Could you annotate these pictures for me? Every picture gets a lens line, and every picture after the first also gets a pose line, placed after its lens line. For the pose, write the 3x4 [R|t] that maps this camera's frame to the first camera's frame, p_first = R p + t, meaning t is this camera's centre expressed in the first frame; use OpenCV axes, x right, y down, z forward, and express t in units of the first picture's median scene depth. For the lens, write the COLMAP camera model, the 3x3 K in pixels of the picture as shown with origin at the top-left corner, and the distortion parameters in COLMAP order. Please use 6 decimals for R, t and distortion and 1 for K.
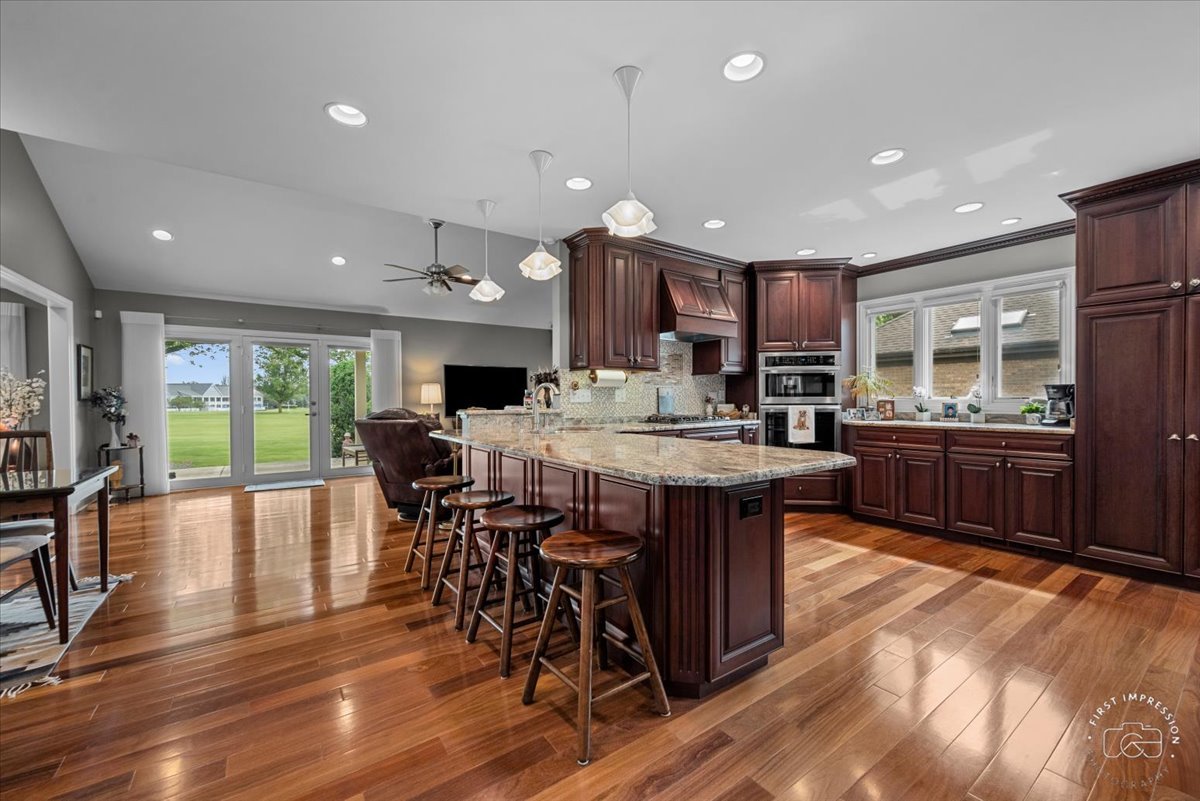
lens RADIAL K [[480.2, 0, 606.1], [0, 480.2, 400.0], [0, 0, 1]] dist [0.003039, 0.000156]
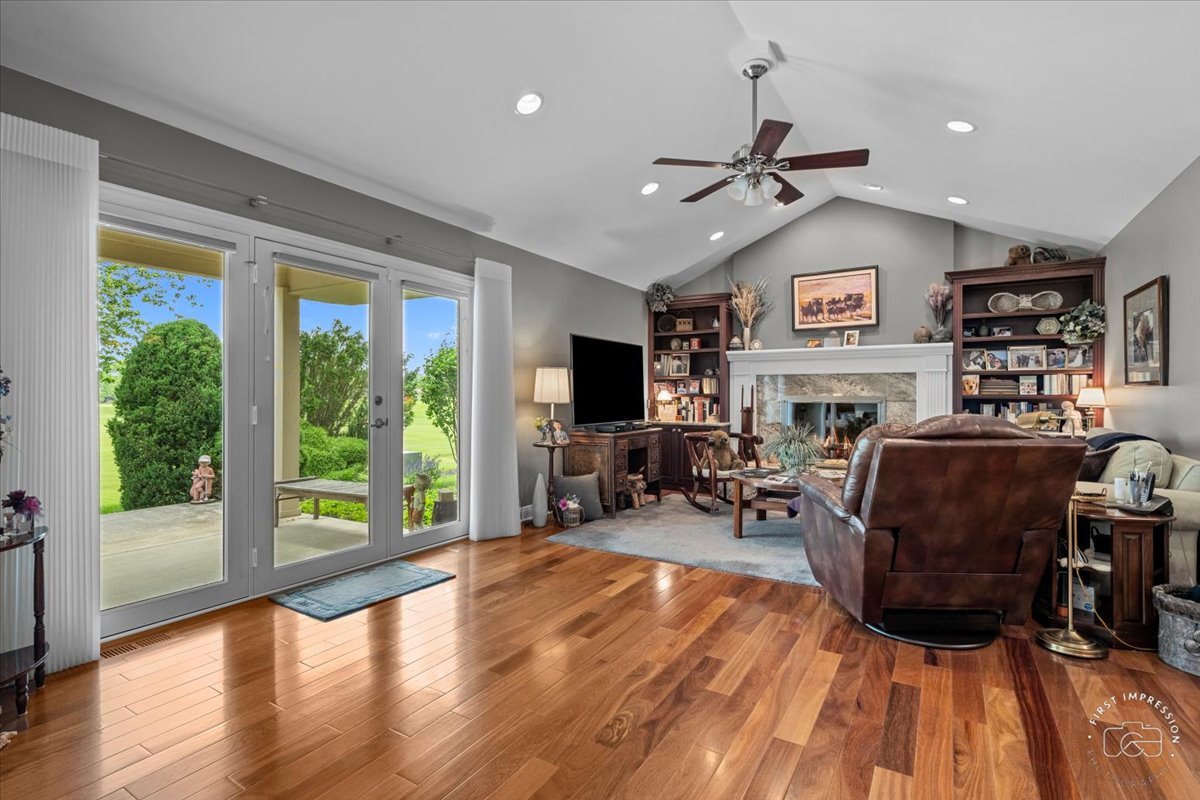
lens RADIAL K [[570.9, 0, 604.2], [0, 570.9, 395.0], [0, 0, 1]] dist [-0.000133, -0.000107]
pose [[0.913618, 0.009334, 0.406467, -0.891540], [-0.007342, 0.999952, -0.006459, 0.005028], [-0.406508, 0.002917, 0.913643, 0.563040]]
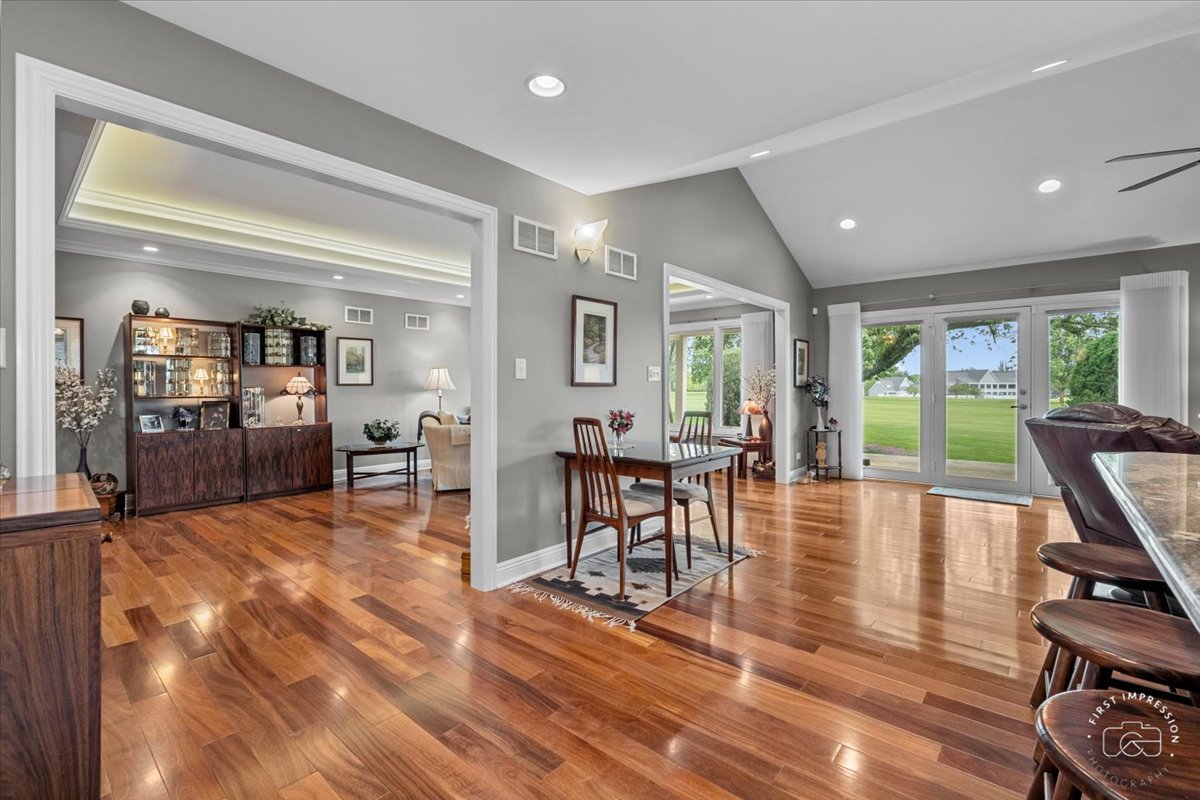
lens RADIAL K [[522.7, 0, 602.3], [0, 522.7, 391.3], [0, 0, 1]] dist [-0.000695, 0.000090]
pose [[0.241660, 0.011238, -0.970296, 0.023461], [-0.003408, 0.999937, 0.010732, -0.000925], [0.970355, 0.000713, 0.241683, 0.250661]]
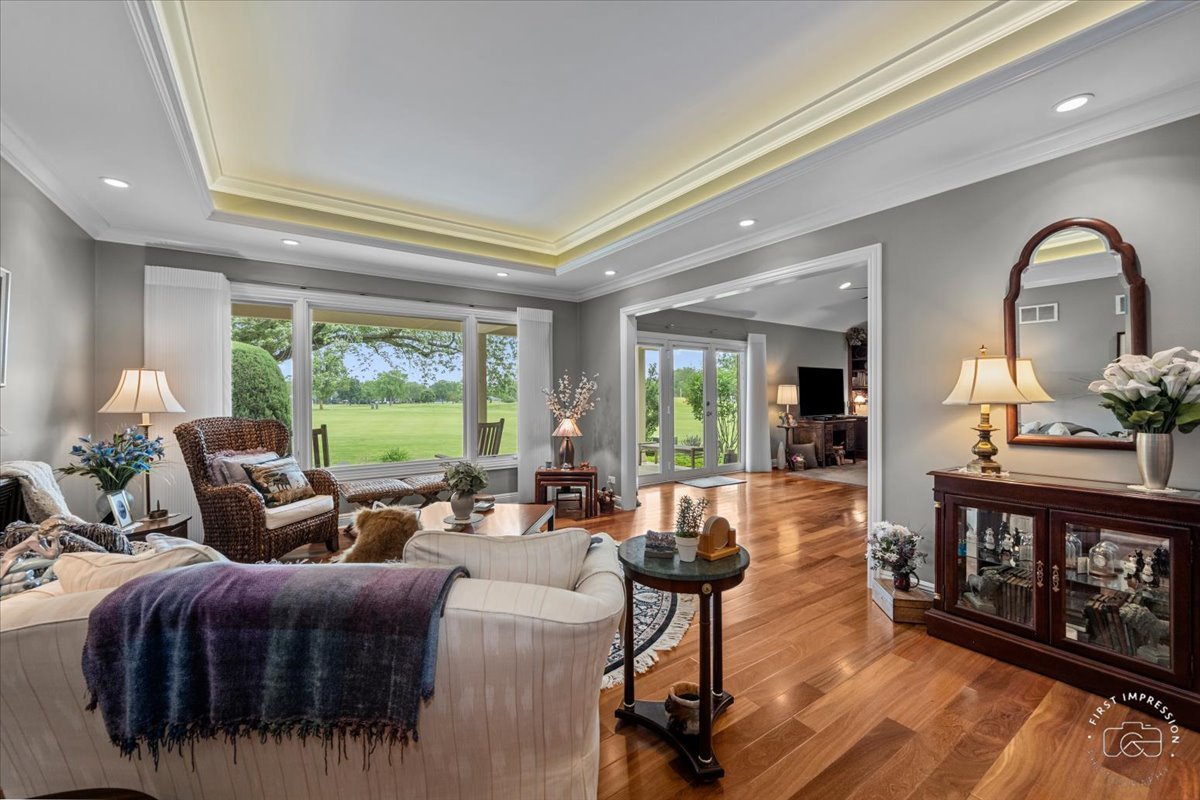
lens RADIAL K [[474.8, 0, 600.6], [0, 474.8, 395.8], [0, 0, 1]] dist [-0.002703, -0.000156]
pose [[0.999987, 0.001956, -0.004770, -1.178358], [-0.001967, 0.999996, -0.002263, -0.010010], [0.004765, 0.002273, 0.999986, -0.055209]]
